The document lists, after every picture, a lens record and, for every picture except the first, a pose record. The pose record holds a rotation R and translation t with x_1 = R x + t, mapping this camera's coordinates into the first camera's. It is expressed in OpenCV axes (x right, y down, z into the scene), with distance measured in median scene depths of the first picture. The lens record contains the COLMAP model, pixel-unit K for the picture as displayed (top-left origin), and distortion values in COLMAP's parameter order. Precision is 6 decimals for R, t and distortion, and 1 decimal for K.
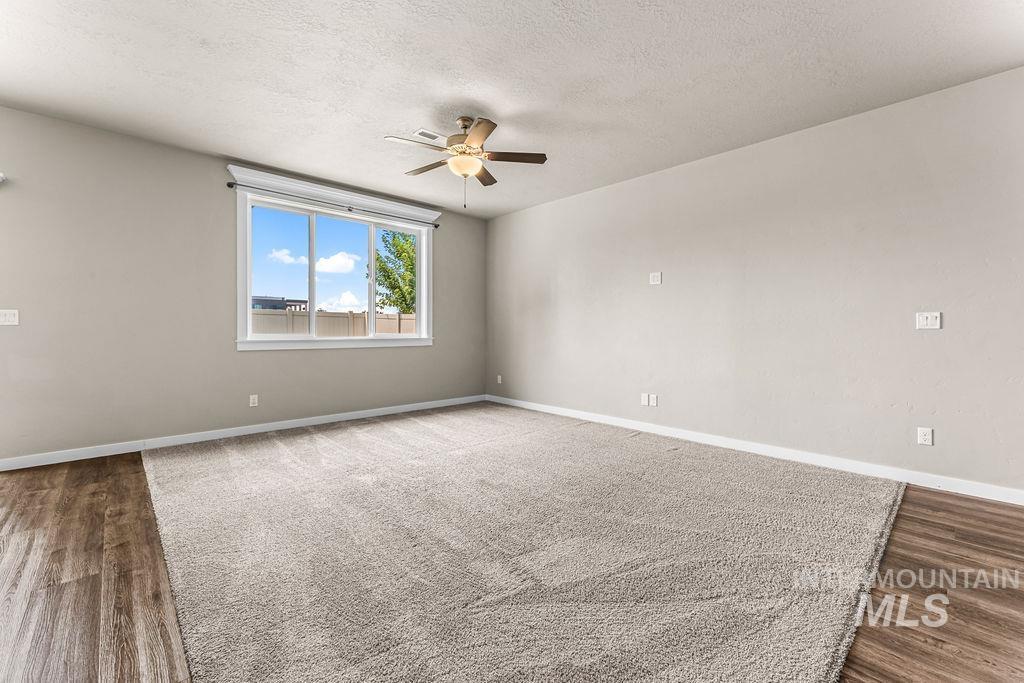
lens RADIAL K [[414.6, 0, 502.4], [0, 414.6, 337.3], [0, 0, 1]] dist [0.001034, -0.001239]
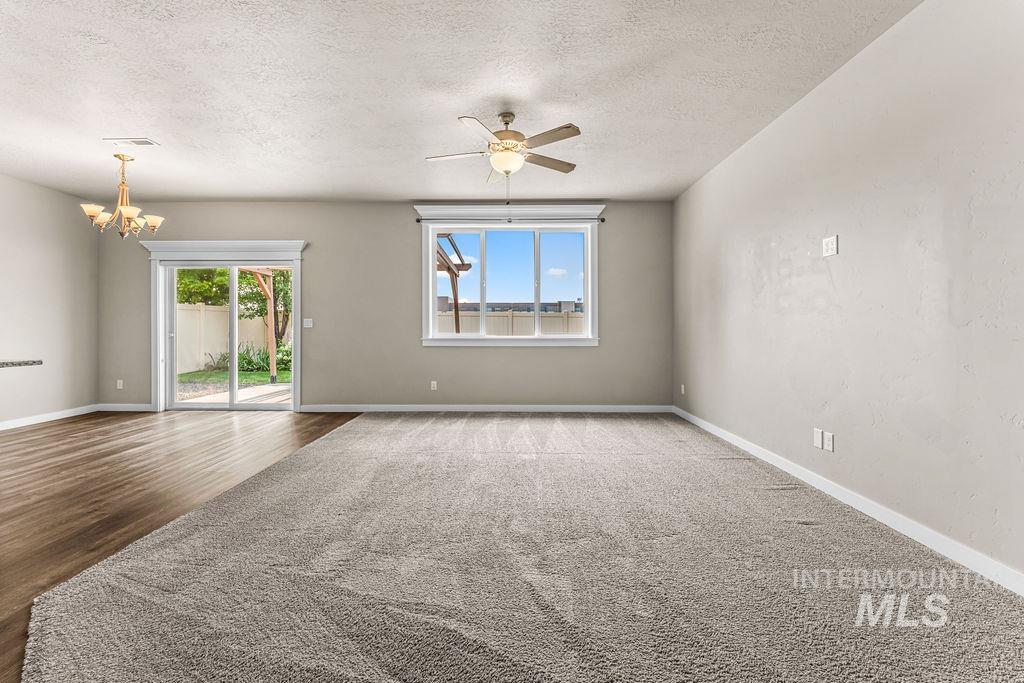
lens RADIAL K [[414.6, 0, 502.9], [0, 414.6, 334.8], [0, 0, 1]] dist [0.001034, -0.001239]
pose [[0.738035, 0.005865, -0.674737, 0.422467], [-0.009762, 0.999950, -0.001986, -0.003280], [0.674691, 0.008052, 0.738056, 0.203644]]
